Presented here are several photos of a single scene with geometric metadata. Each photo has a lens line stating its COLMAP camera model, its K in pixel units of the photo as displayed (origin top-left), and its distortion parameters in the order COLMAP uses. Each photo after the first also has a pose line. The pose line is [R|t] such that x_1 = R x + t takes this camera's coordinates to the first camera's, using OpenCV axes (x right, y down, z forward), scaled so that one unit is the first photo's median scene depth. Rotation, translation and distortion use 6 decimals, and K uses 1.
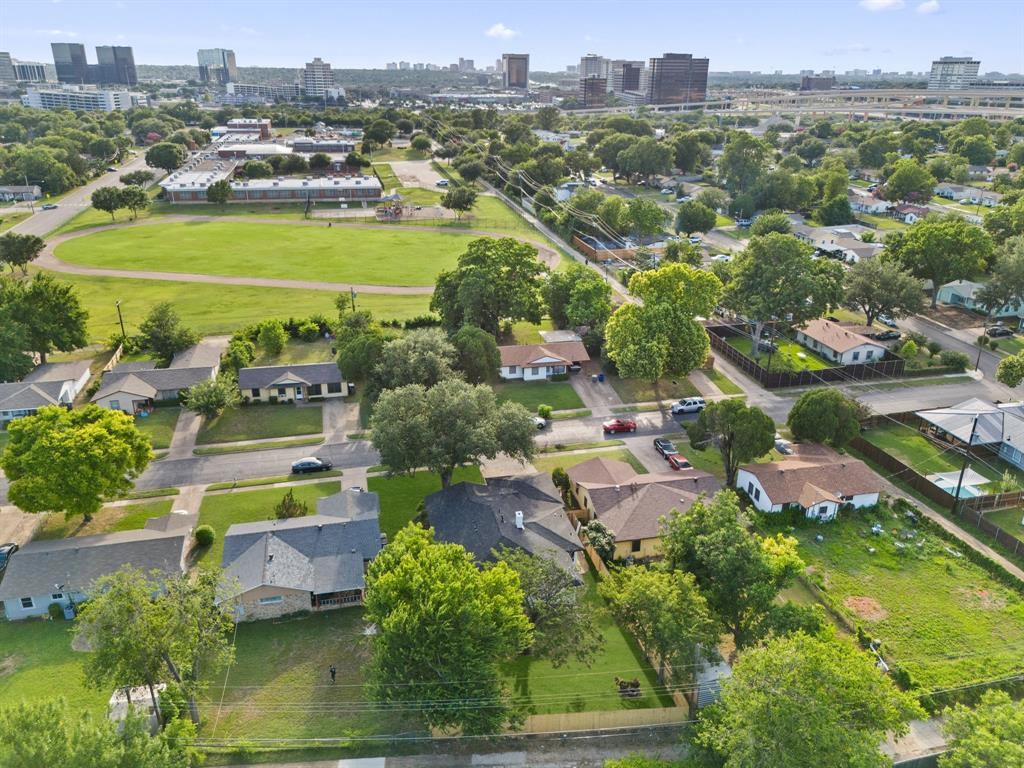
lens RADIAL K [[748.3, 0, 516.0], [0, 748.3, 385.1], [0, 0, 1]] dist [0.055321, -0.042490]
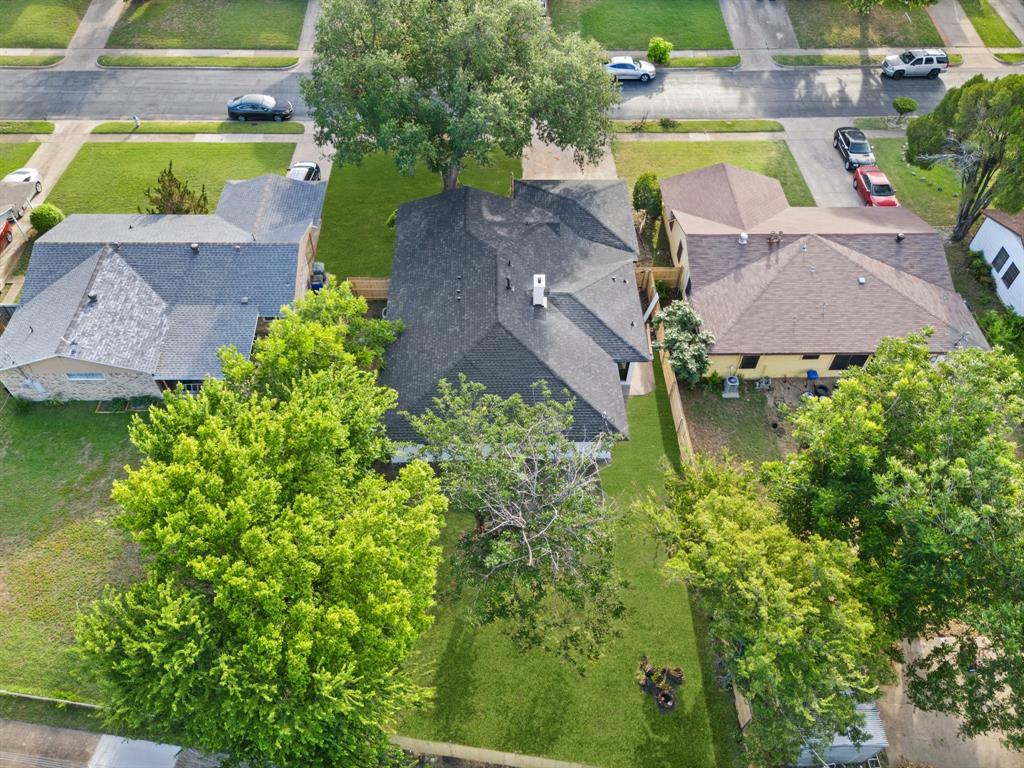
lens RADIAL K [[748.3, 0, 516.0], [0, 748.3, 385.1], [0, 0, 1]] dist [0.055321, -0.042490]
pose [[0.978749, 0.165047, -0.121693, 0.052089], [-0.087348, 0.872476, 0.480786, -0.013987], [0.185527, -0.459939, 0.868352, 0.401289]]
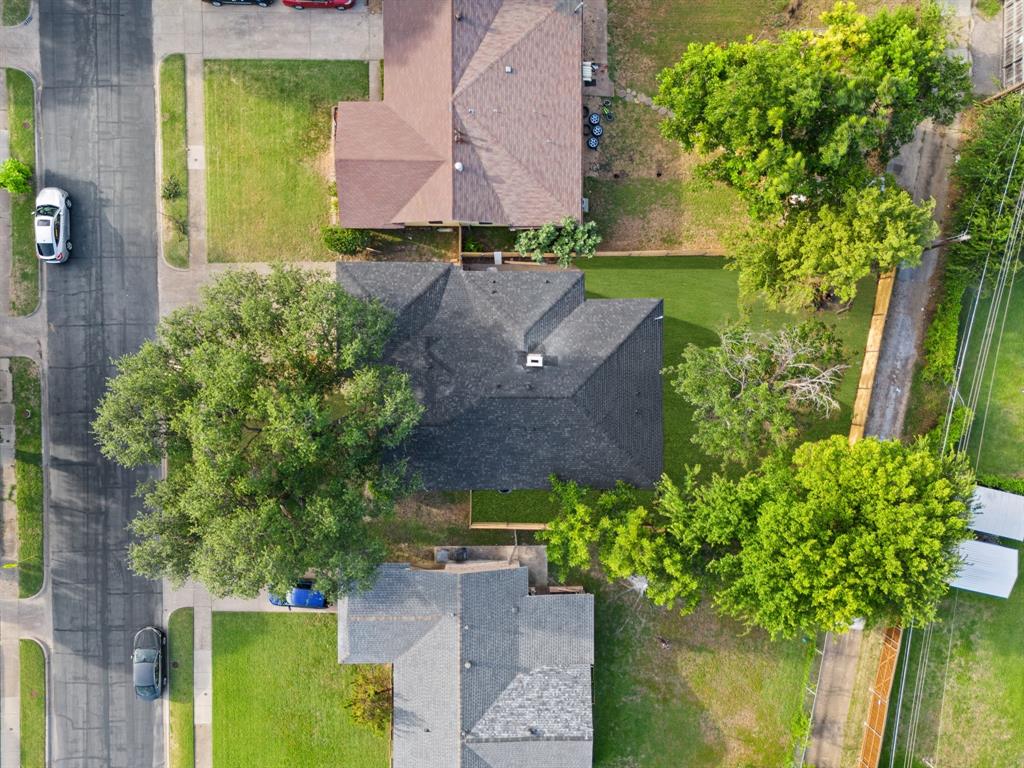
lens RADIAL K [[748.3, 0, 516.0], [0, 748.3, 385.1], [0, 0, 1]] dist [0.055321, -0.042490]
pose [[0.229416, -0.973001, -0.025254, -0.002734], [0.346301, 0.057348, 0.936369, -0.331223], [-0.909639, -0.223564, 0.350108, 0.635929]]
